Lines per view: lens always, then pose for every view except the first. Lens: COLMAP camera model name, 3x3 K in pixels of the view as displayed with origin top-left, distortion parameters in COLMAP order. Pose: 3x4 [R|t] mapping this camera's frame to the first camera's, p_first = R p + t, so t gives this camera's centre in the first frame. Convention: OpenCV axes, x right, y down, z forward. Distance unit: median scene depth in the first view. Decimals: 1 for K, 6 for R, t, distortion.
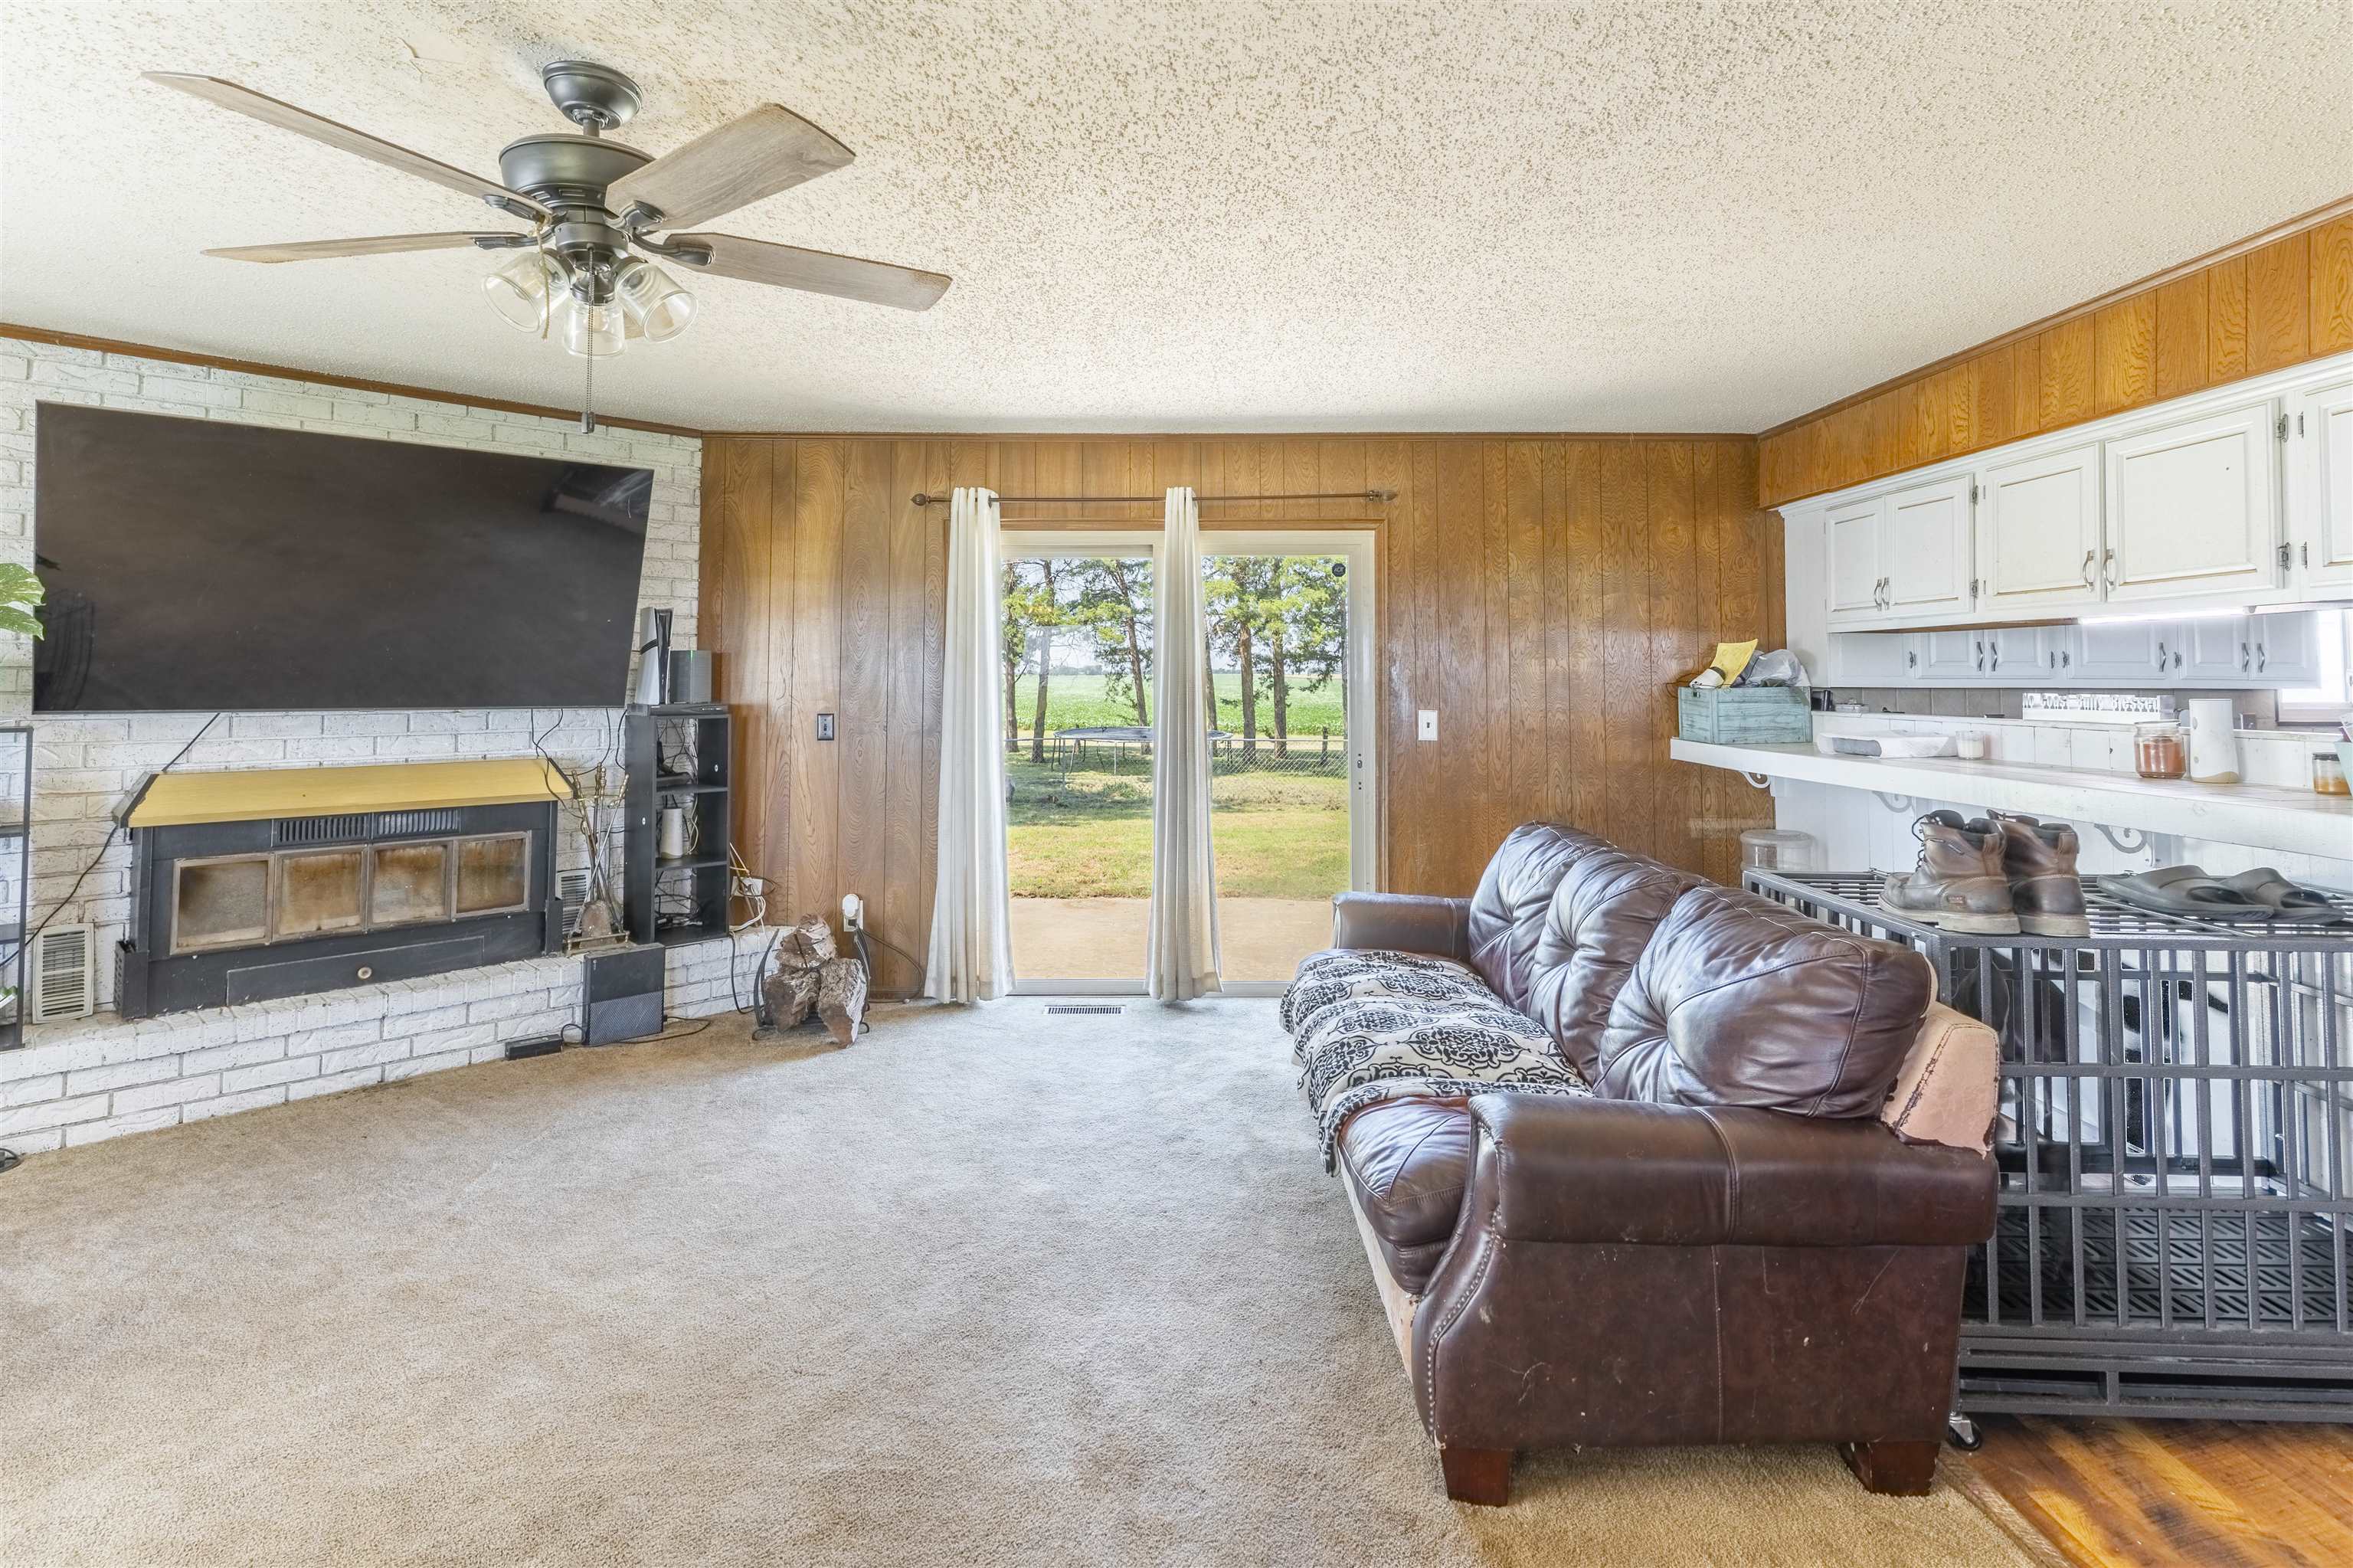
lens RADIAL K [[1188.1, 0, 1190.3], [0, 1188.1, 649.0], [0, 0, 1]] dist [0.004916, 0.000793]
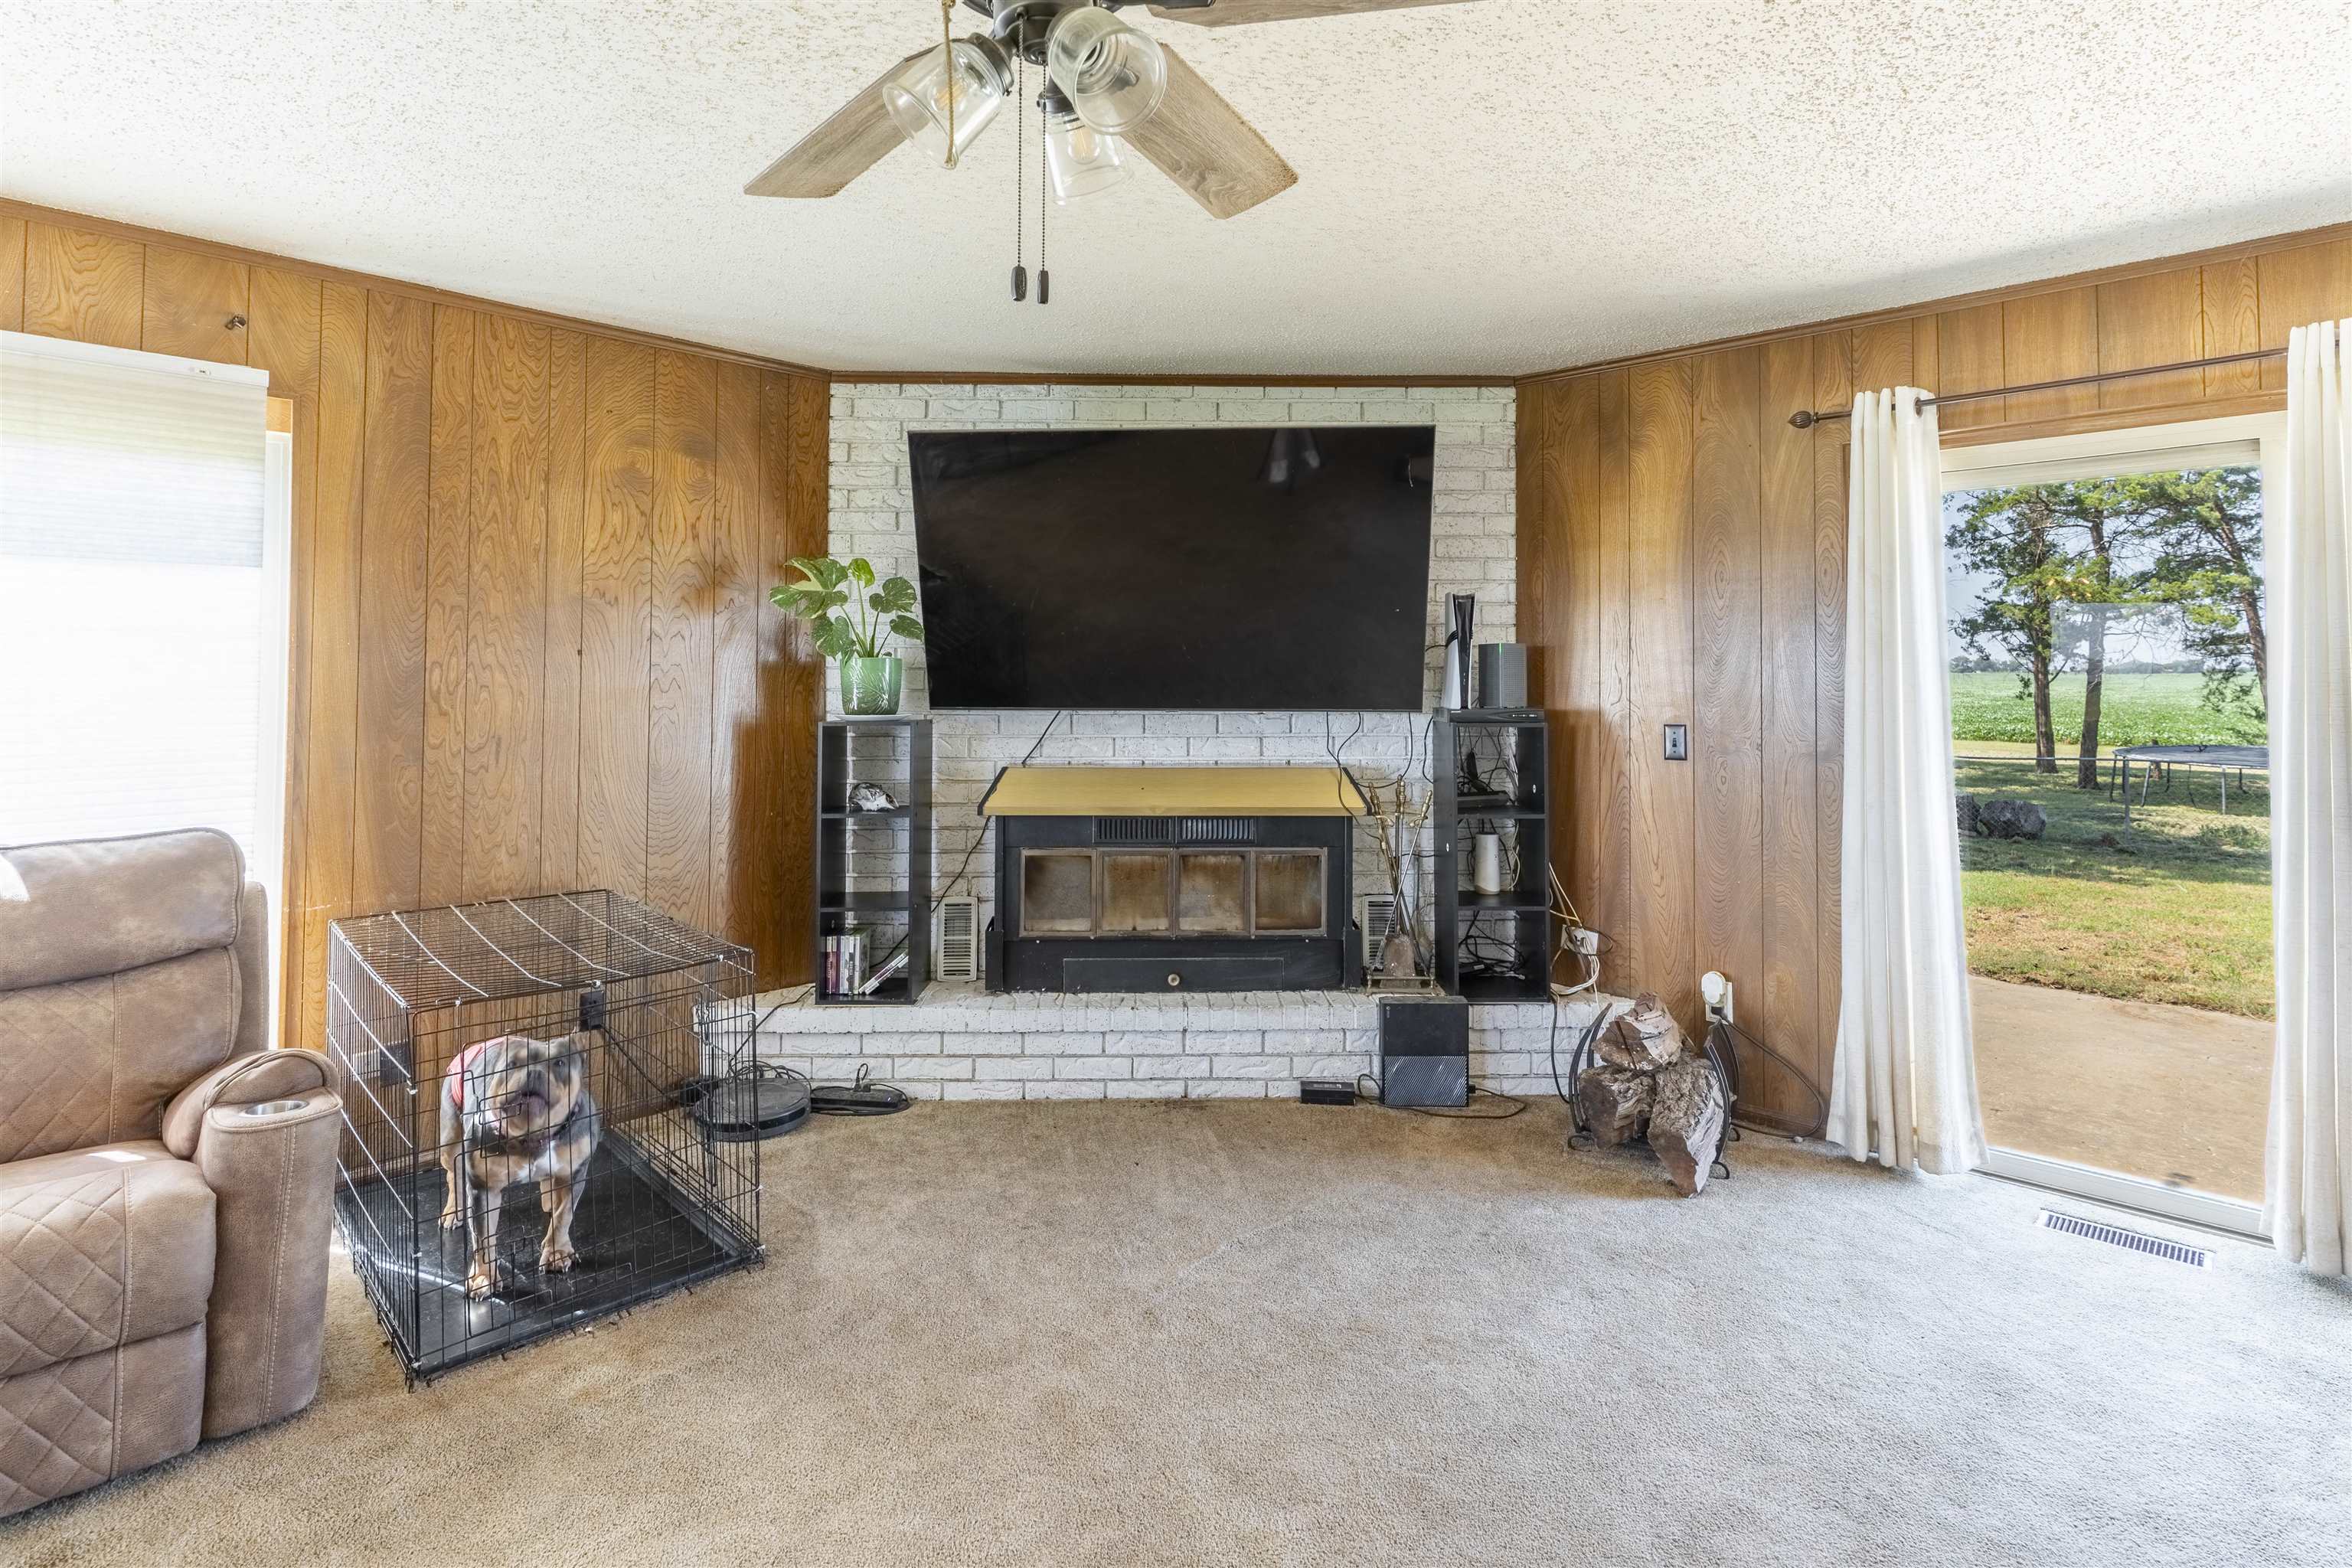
lens RADIAL K [[1187.5, 0, 1189.8], [0, 1187.5, 649.1], [0, 0, 1]] dist [0.004916, 0.000793]
pose [[0.710289, -0.017743, -0.703686, 0.004960], [0.018138, 0.999812, -0.006901, 0.006862], [0.703676, -0.007862, 0.710477, 0.274949]]
